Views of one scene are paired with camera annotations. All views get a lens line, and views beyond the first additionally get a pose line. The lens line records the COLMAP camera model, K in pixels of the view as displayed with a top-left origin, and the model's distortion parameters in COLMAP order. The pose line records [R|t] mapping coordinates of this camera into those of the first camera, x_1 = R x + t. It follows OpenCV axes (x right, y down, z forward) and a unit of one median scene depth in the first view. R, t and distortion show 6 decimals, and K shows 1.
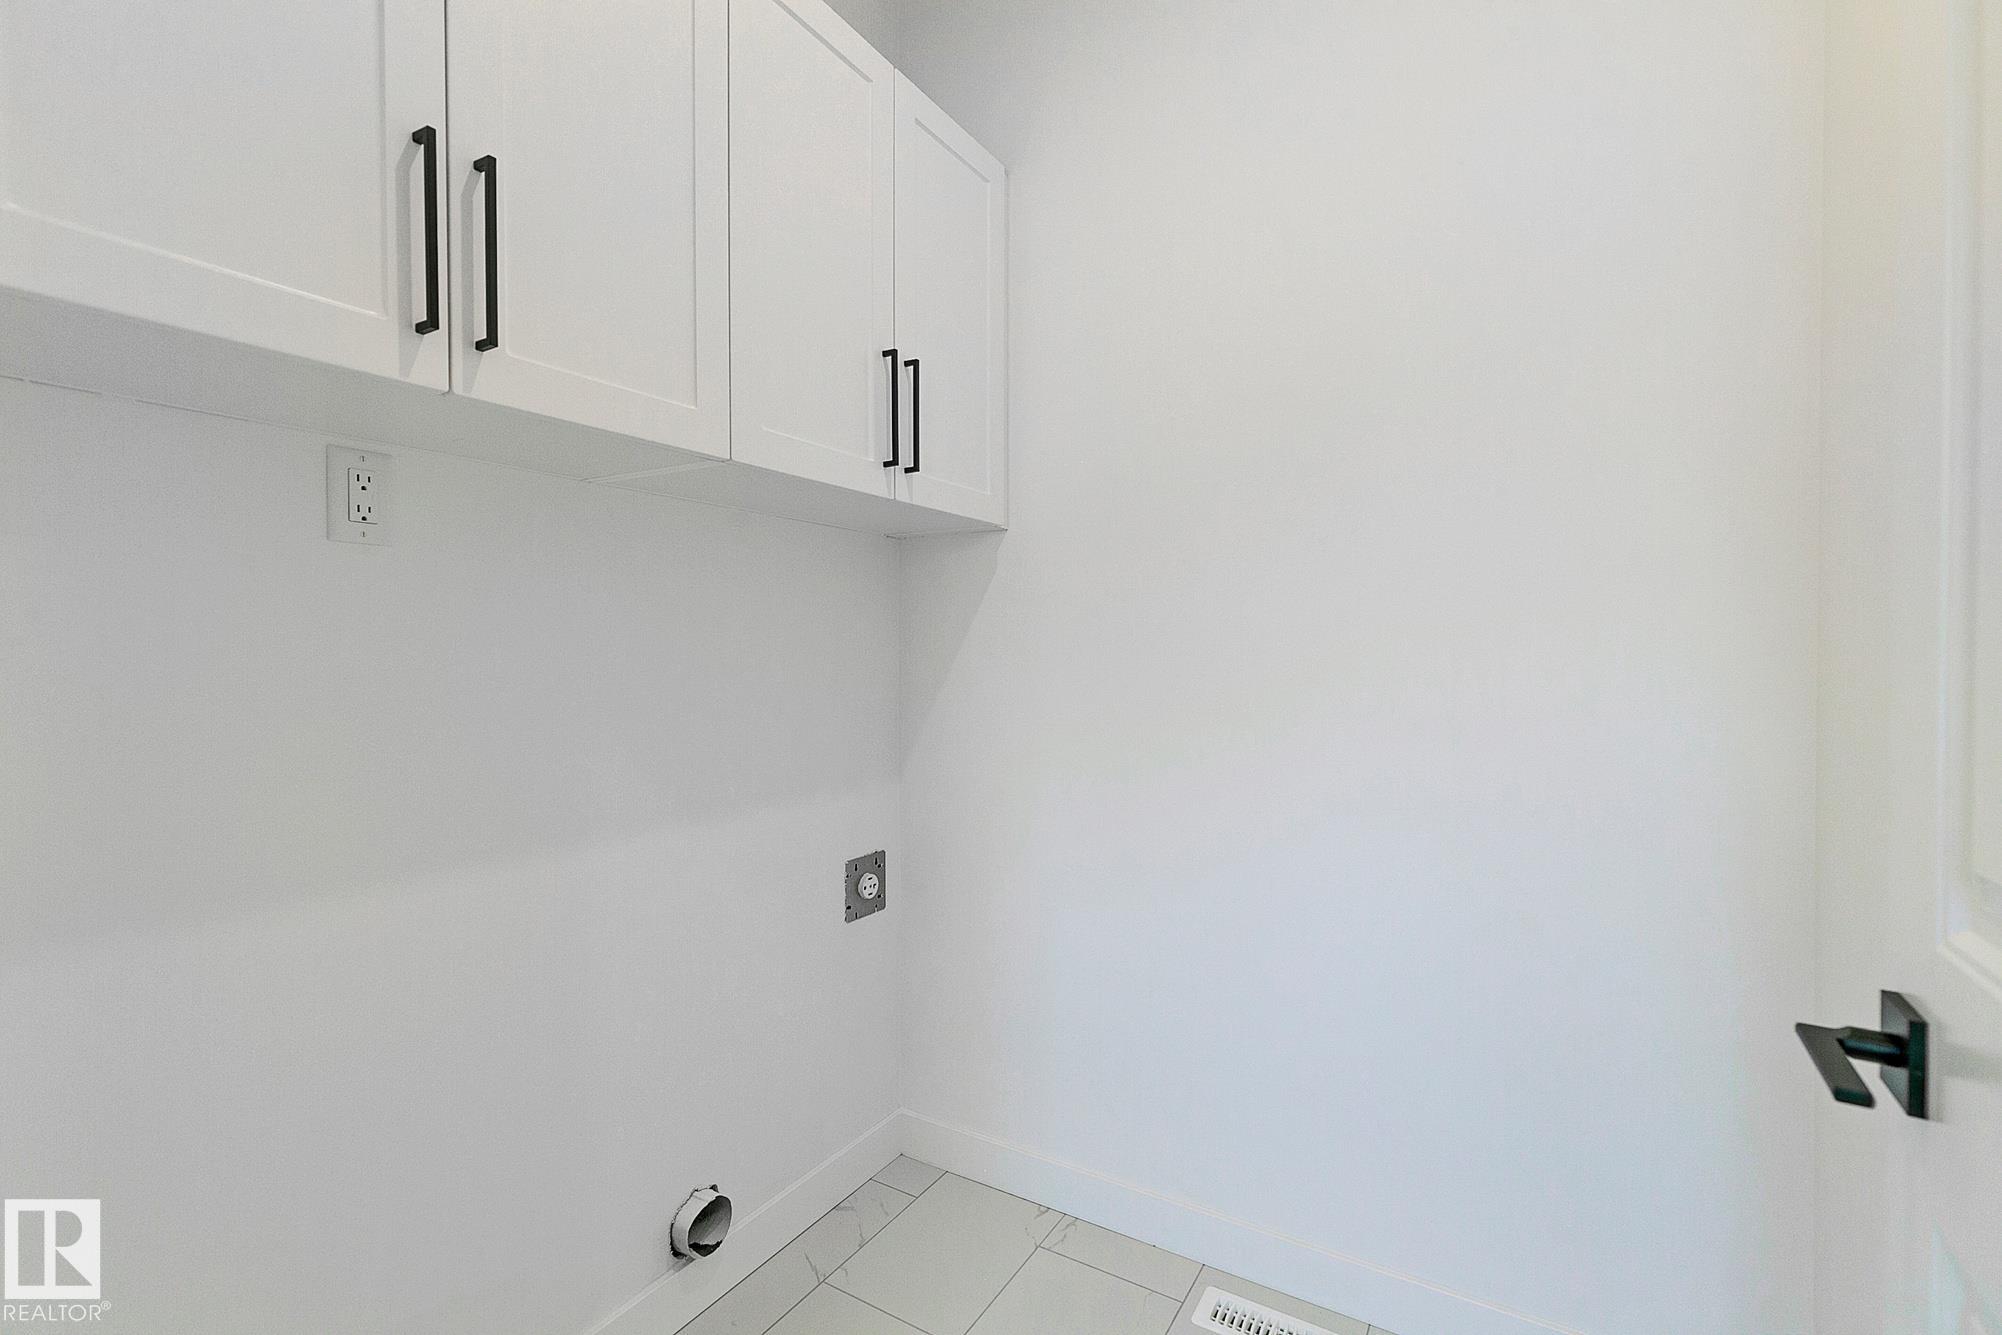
lens RADIAL K [[903.2, 0, 1004.0], [0, 903.2, 664.5], [0, 0, 1]] dist [0.001881, -0.000058]
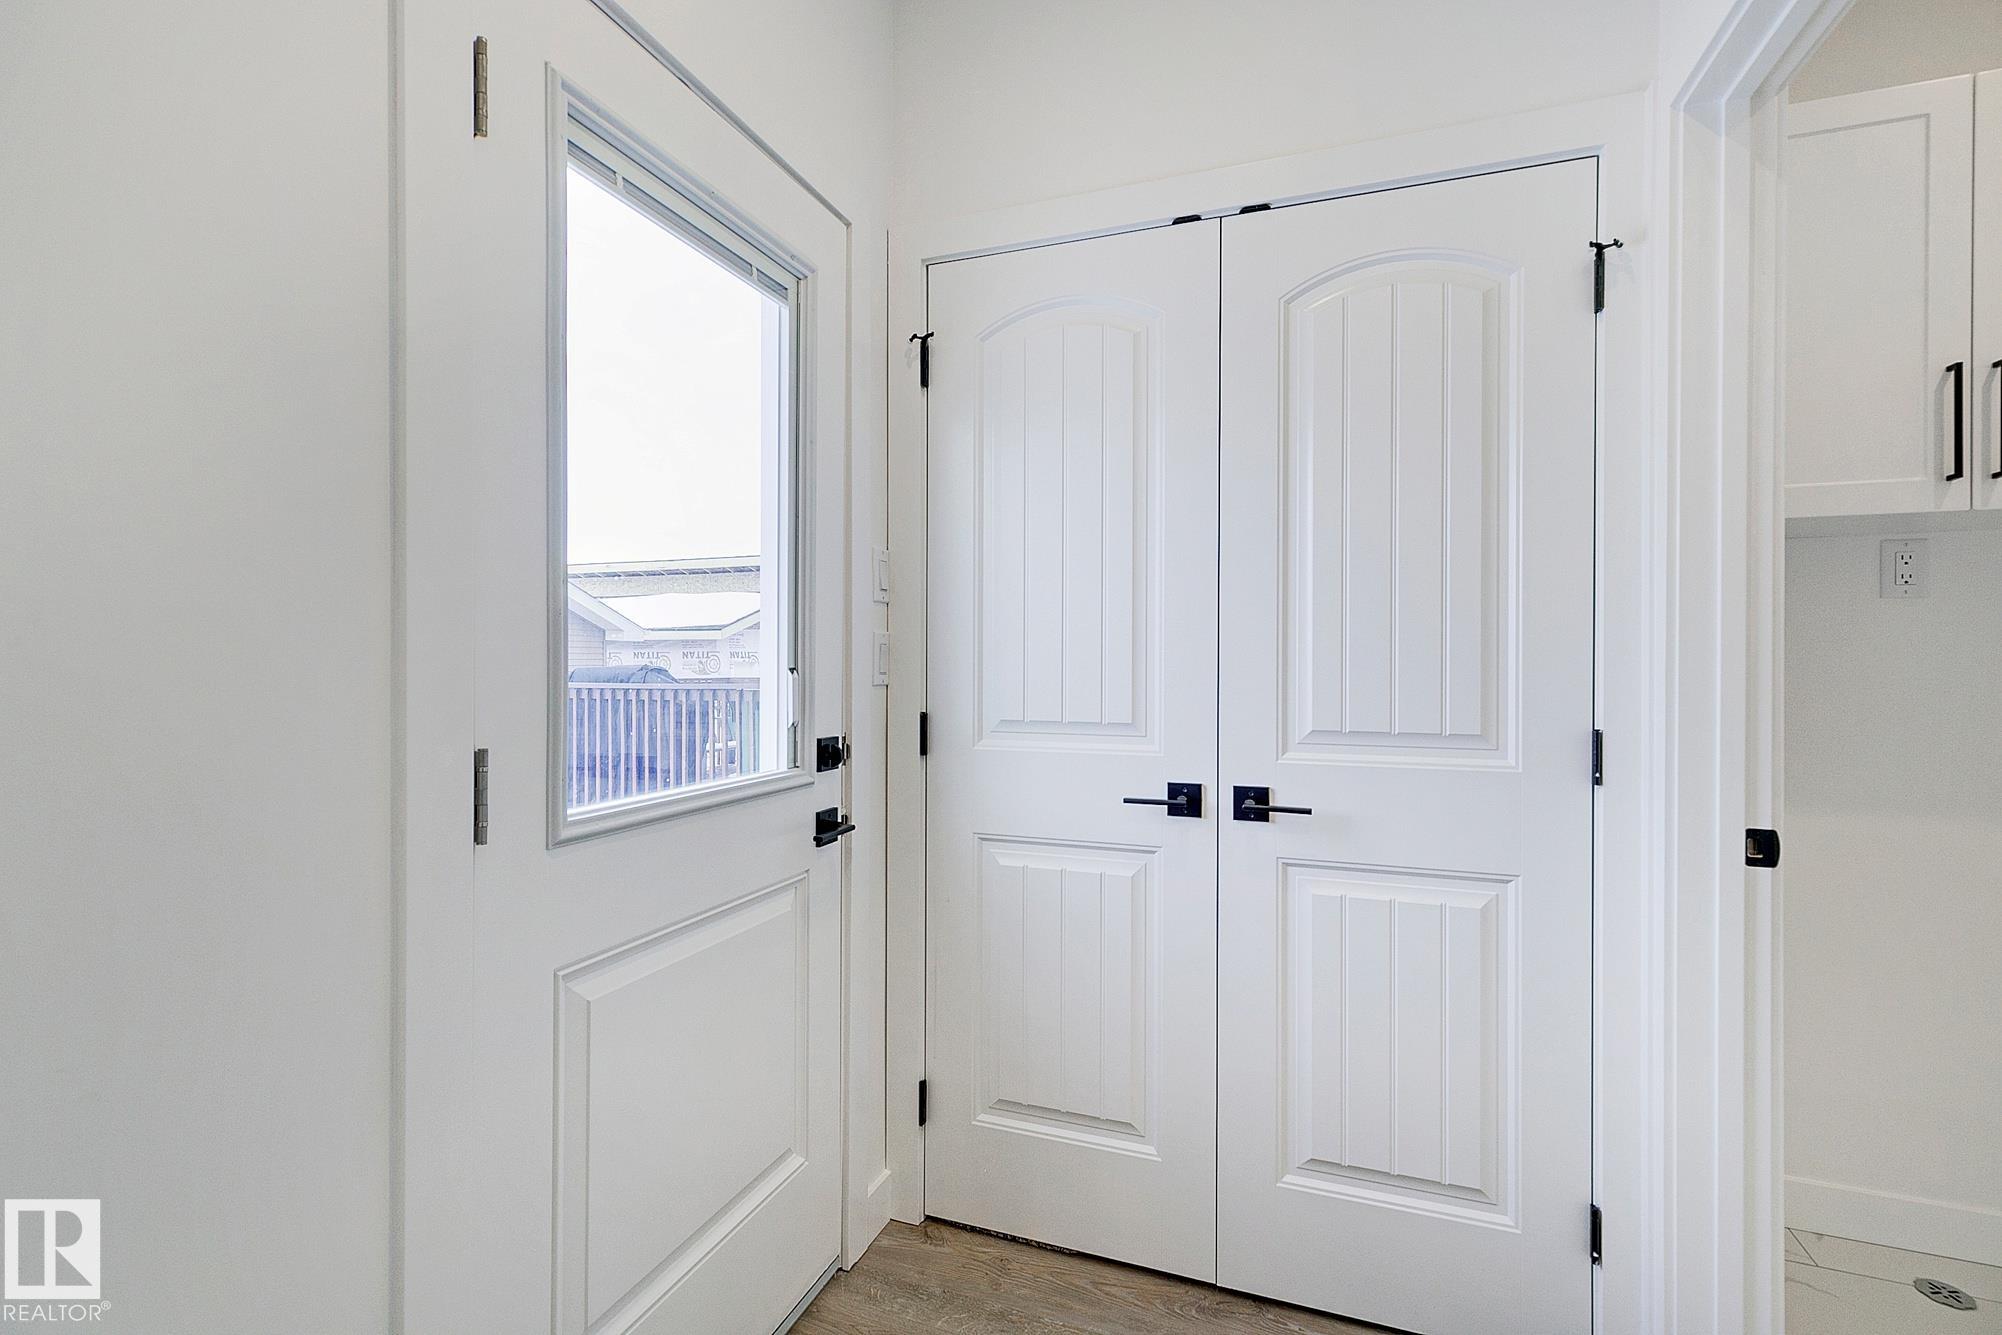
lens RADIAL K [[903.2, 0, 1003.5], [0, 903.2, 669.2], [0, 0, 1]] dist [0.001881, -0.000058]
pose [[0.185956, 0.003754, -0.982551, 0.634889], [-0.015124, 0.999885, 0.000958, 0.016509], [0.982442, 0.014682, 0.185991, -0.965274]]
